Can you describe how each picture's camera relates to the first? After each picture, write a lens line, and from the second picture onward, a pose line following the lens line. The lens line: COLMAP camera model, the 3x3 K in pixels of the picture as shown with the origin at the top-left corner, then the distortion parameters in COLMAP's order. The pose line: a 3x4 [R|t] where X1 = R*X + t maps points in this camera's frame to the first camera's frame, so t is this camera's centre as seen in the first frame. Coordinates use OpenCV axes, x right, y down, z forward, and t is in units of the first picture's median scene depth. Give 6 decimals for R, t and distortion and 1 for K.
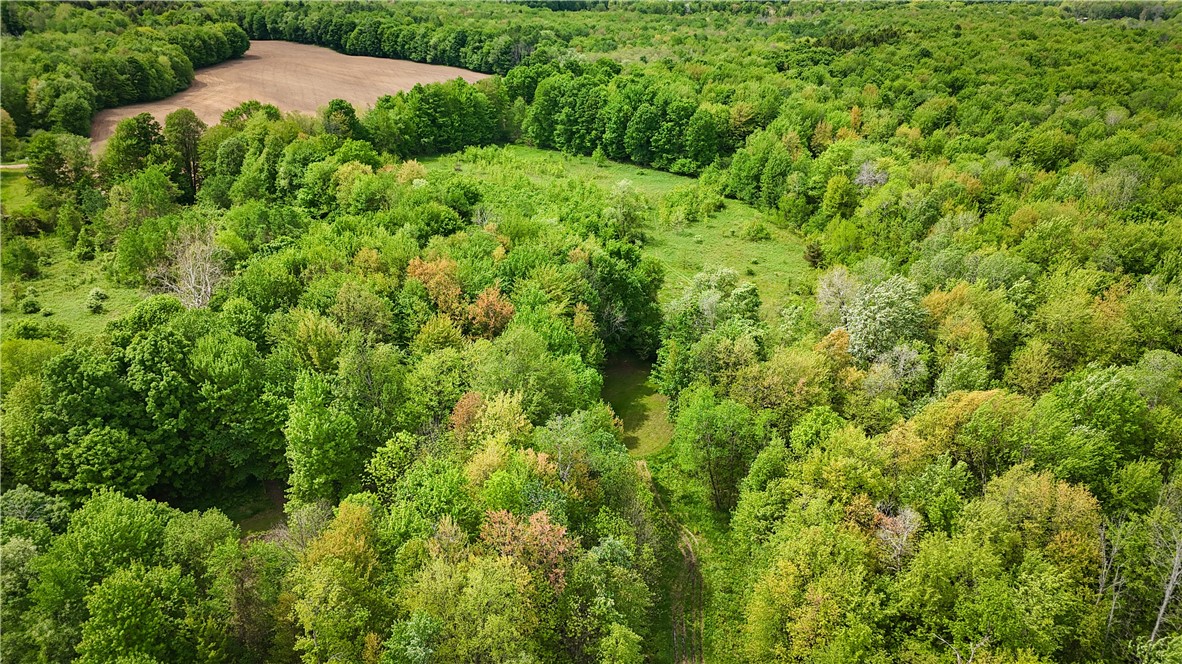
lens RADIAL K [[864.1, 0, 594.9], [0, 864.1, 328.3], [0, 0, 1]] dist [0.069092, -0.066586]
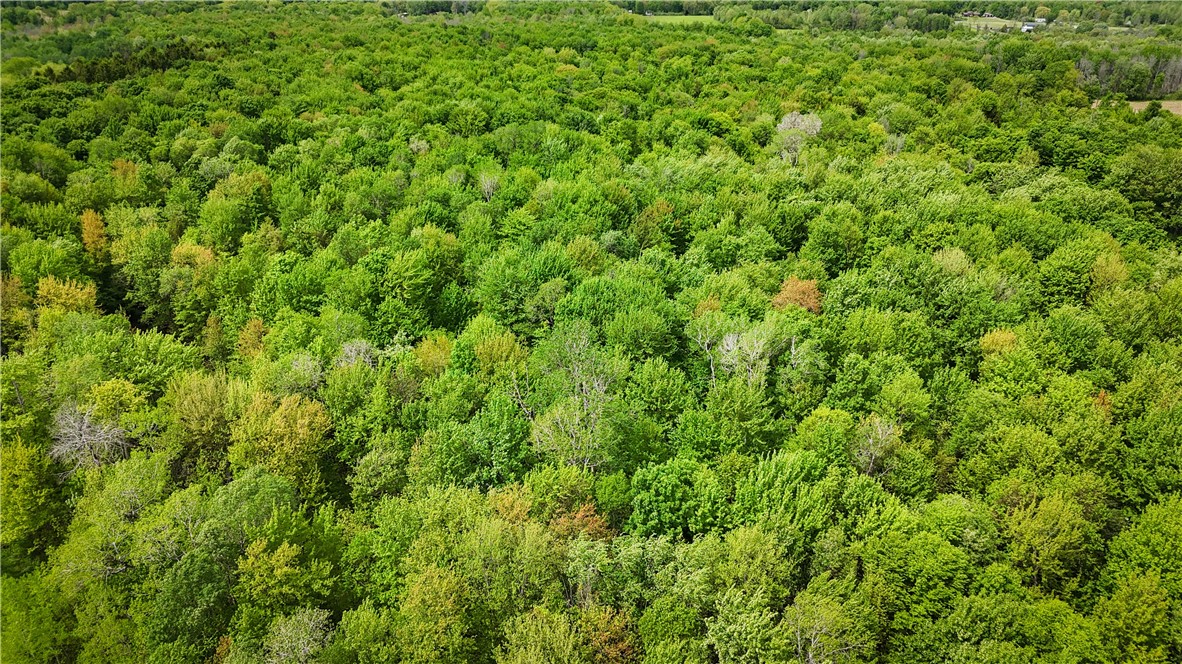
lens RADIAL K [[864.1, 0, 594.9], [0, 864.1, 328.3], [0, 0, 1]] dist [0.069092, -0.066586]
pose [[0.771820, -0.257039, 0.581570, 0.112866], [0.254450, 0.963077, 0.087967, -0.083332], [-0.582708, 0.080085, 0.808726, 0.203785]]
